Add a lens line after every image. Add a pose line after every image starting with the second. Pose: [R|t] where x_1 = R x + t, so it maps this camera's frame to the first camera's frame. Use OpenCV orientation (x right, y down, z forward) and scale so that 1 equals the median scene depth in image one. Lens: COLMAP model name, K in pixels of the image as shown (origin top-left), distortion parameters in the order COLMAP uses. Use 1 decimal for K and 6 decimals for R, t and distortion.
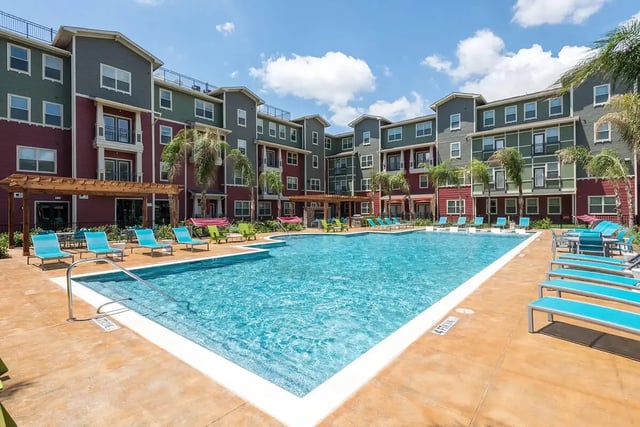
lens RADIAL K [[297.9, 0, 320.0], [0, 297.9, 213.5], [0, 0, 1]] dist [-0.000222, -0.000115]
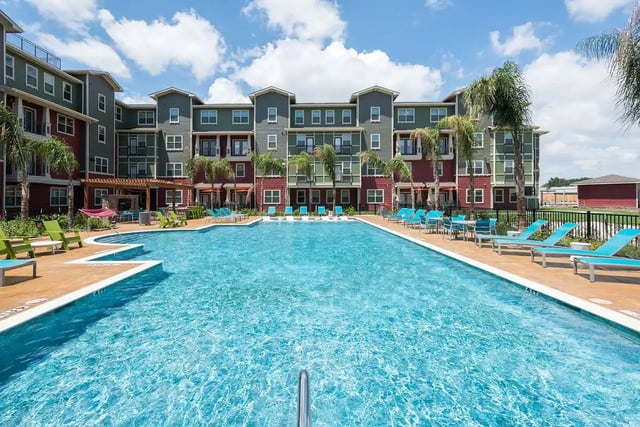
lens RADIAL K [[305.3, 0, 308.5], [0, 305.3, 196.6], [0, 0, 1]] dist [0.001726, -0.000038]
pose [[0.772720, 0.010013, 0.634668, -0.115988], [0.004131, 0.999775, -0.020804, -0.000176], [-0.634733, 0.018697, 0.772505, 0.097985]]
